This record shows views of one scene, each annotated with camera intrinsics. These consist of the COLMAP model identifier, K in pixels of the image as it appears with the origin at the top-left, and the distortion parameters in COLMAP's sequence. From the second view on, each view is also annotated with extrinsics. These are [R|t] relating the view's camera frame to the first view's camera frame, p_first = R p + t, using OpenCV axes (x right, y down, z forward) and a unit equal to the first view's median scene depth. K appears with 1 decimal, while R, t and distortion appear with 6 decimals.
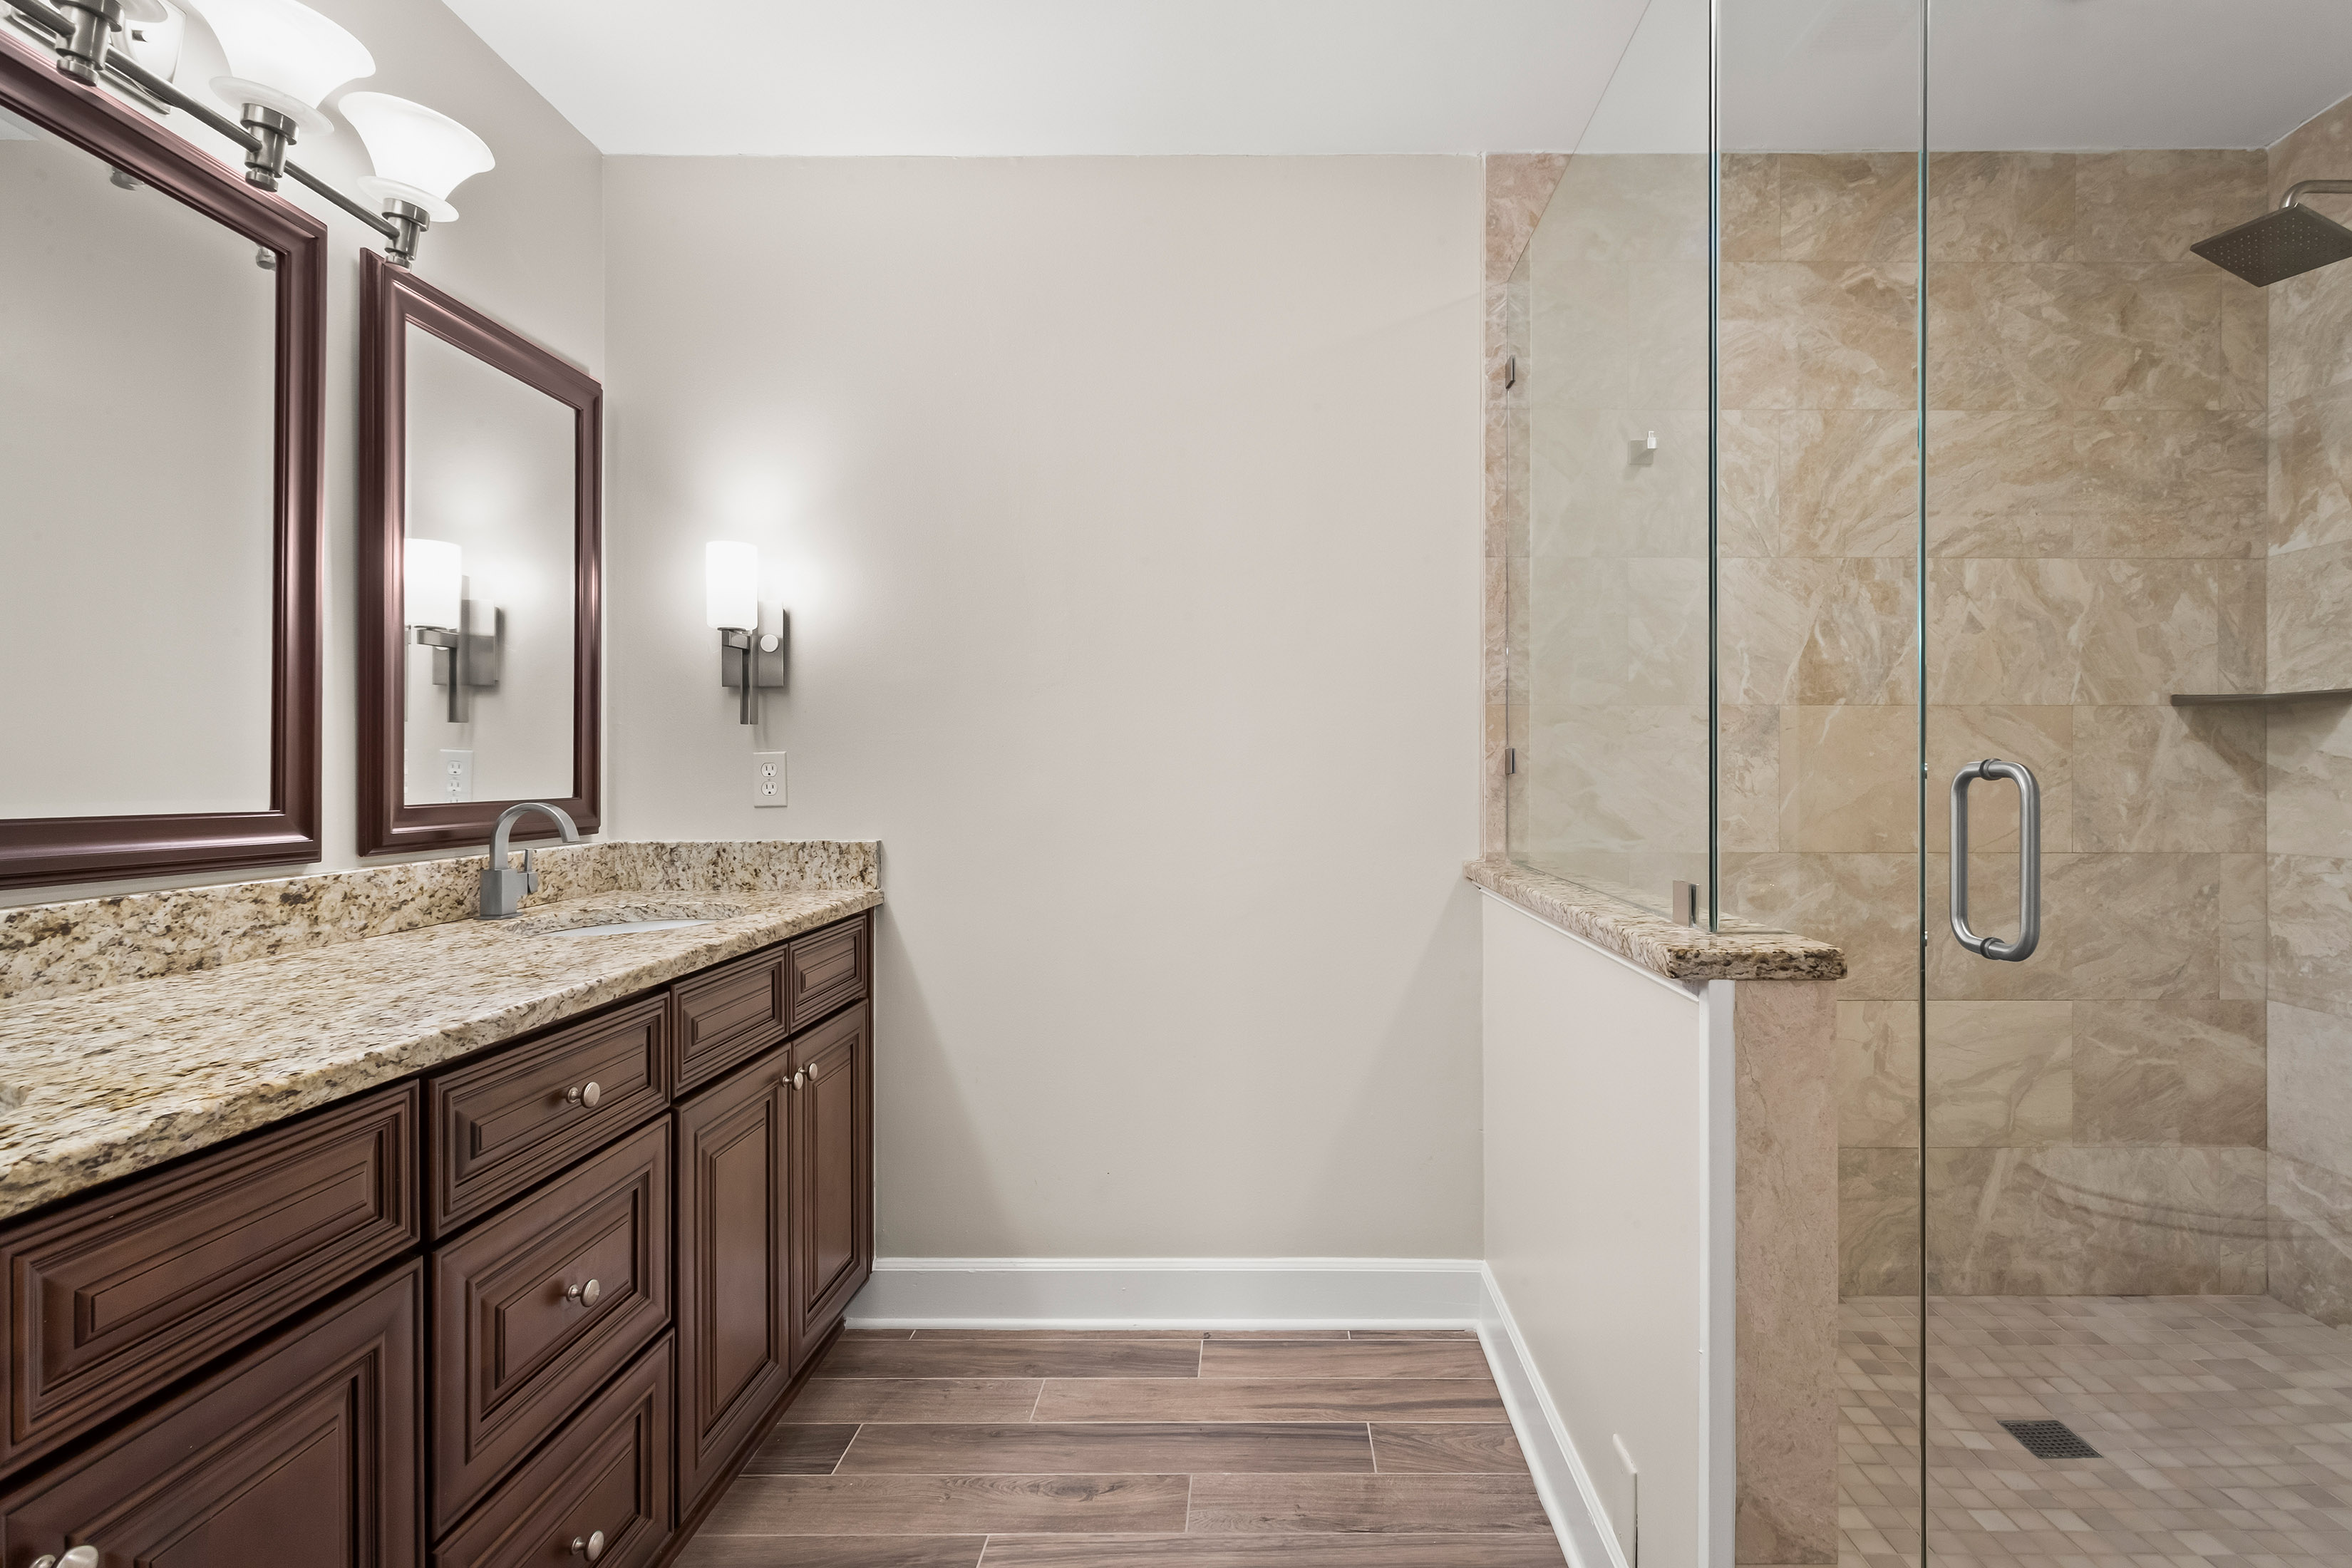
lens RADIAL K [[1124.7, 0, 1184.2], [0, 1124.7, 785.3], [0, 0, 1]] dist [0.000408, -0.000062]
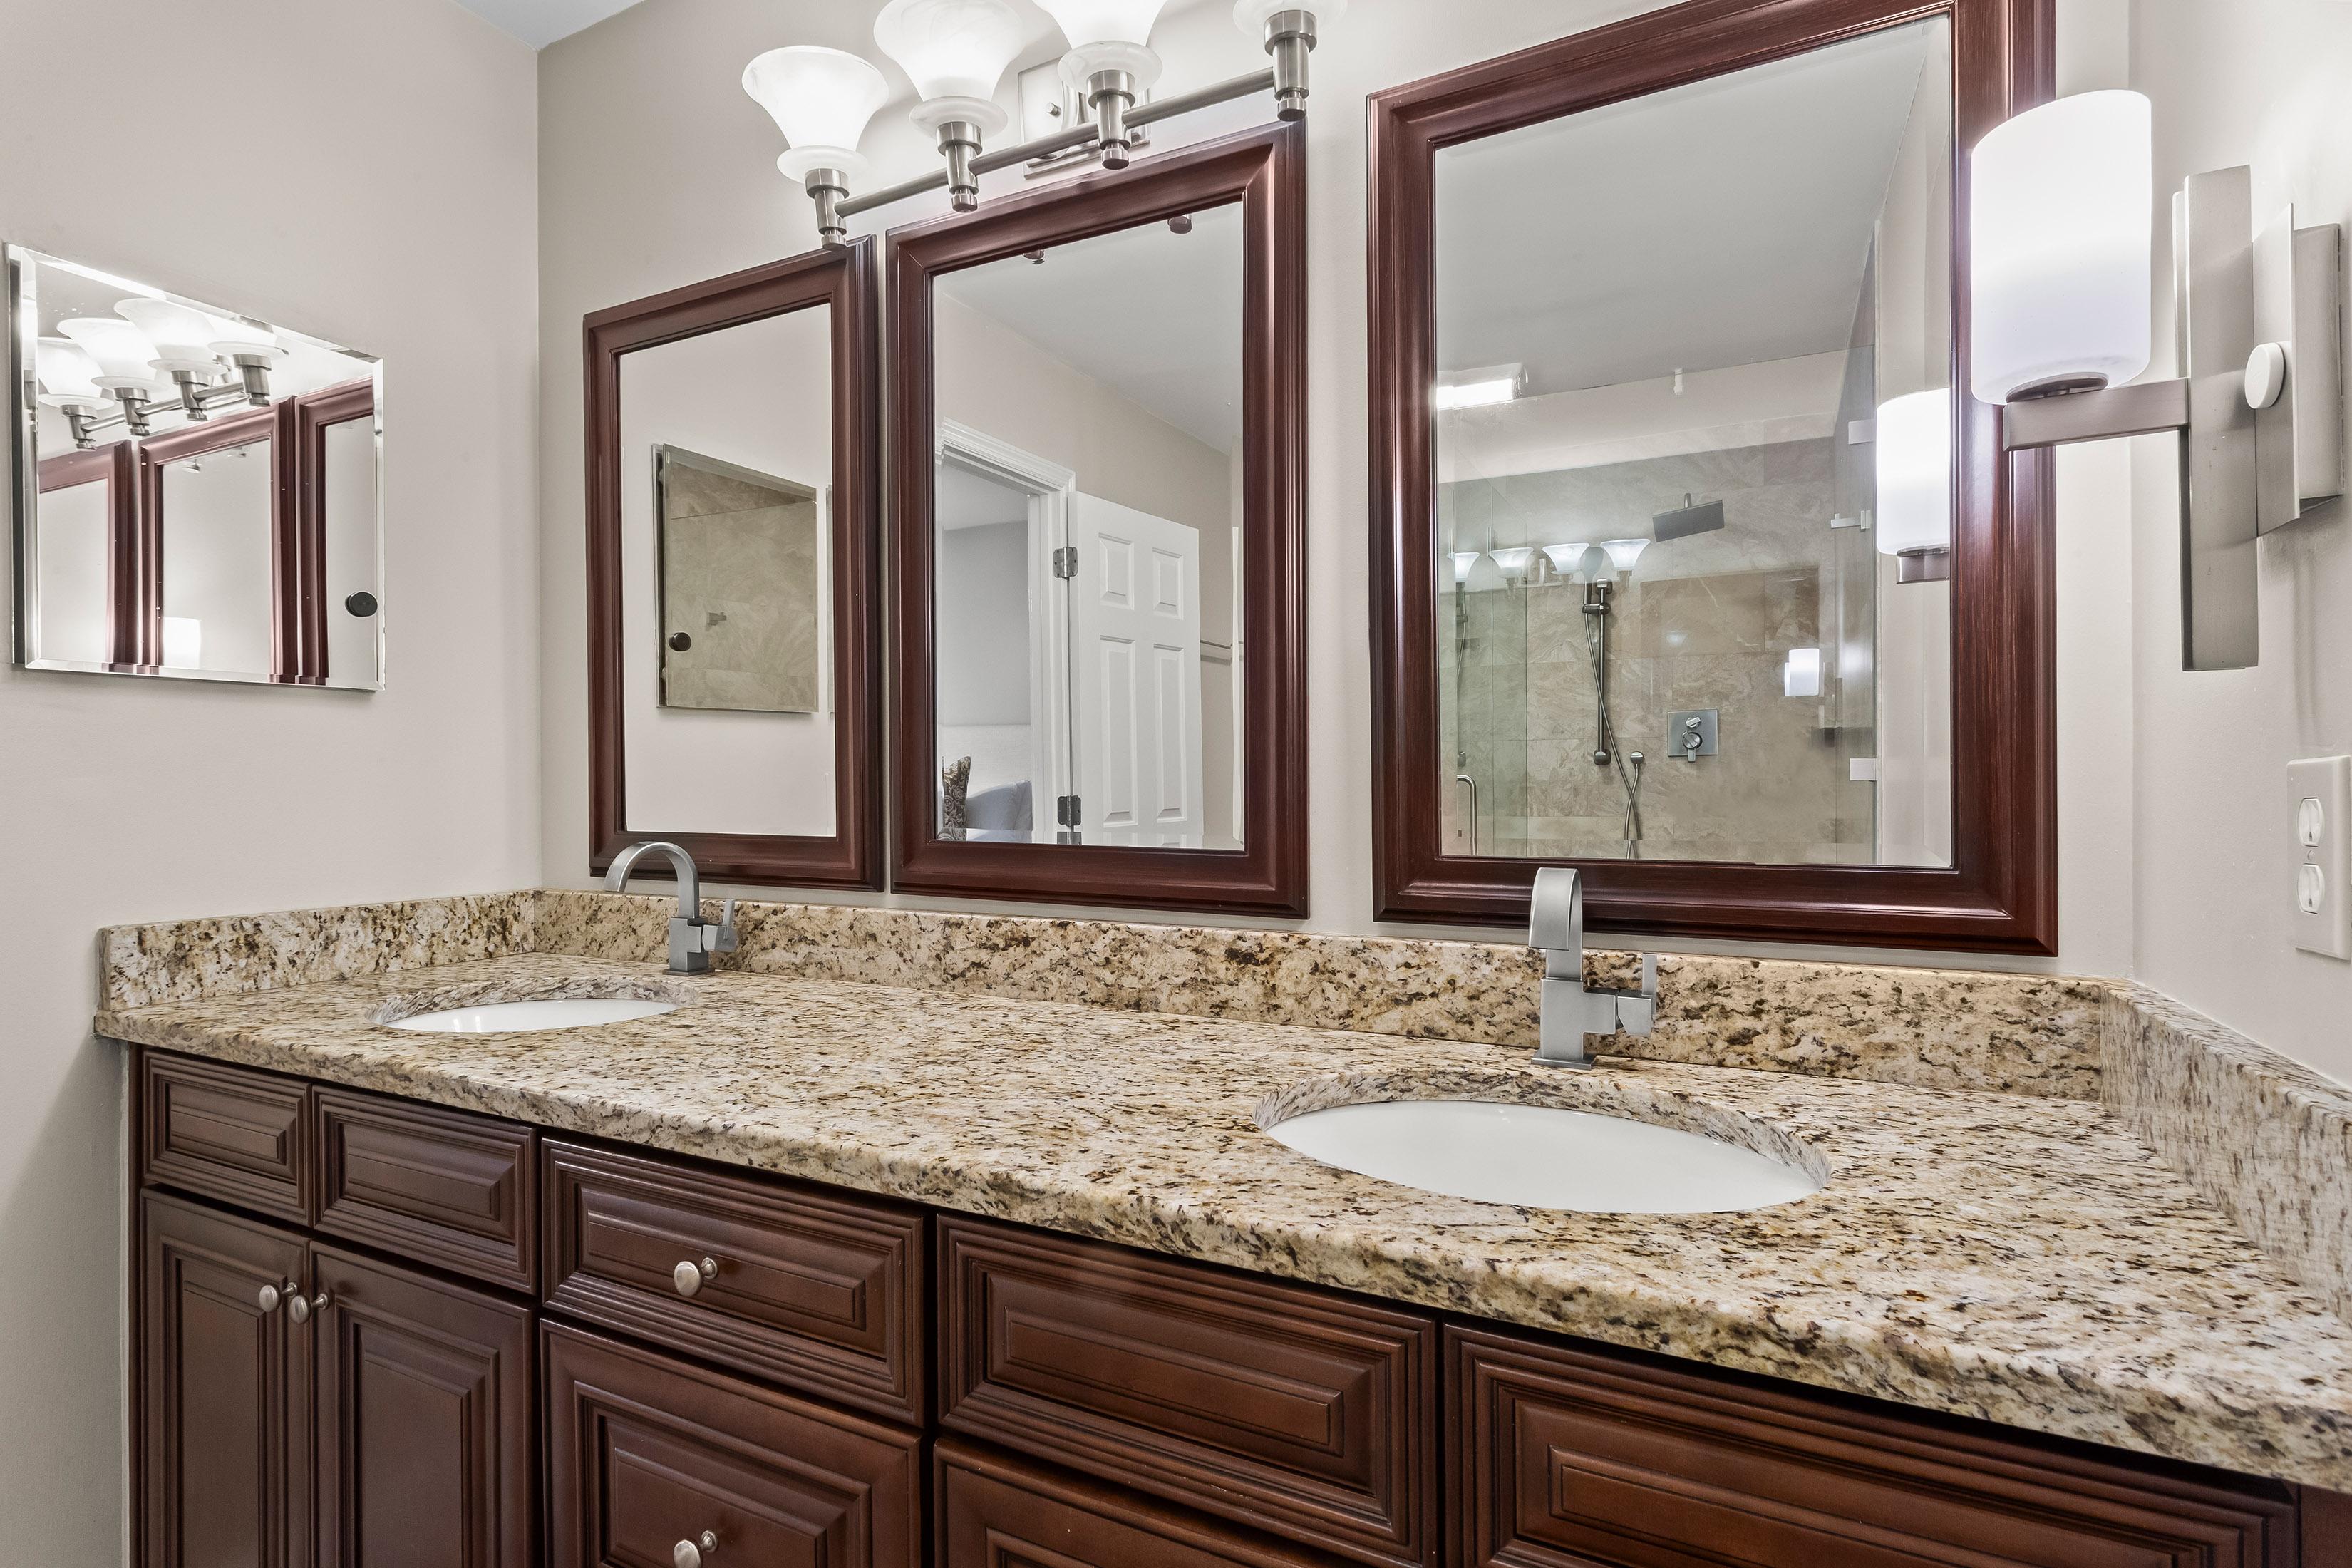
lens RADIAL K [[1124.7, 0, 1184.2], [0, 1124.7, 785.3], [0, 0, 1]] dist [0.000408, -0.000062]
pose [[-0.385275, 0.005178, -0.922787, 0.000429], [-0.008443, 0.999923, 0.009136, -0.037266], [0.922763, 0.011311, -0.385201, 1.369267]]
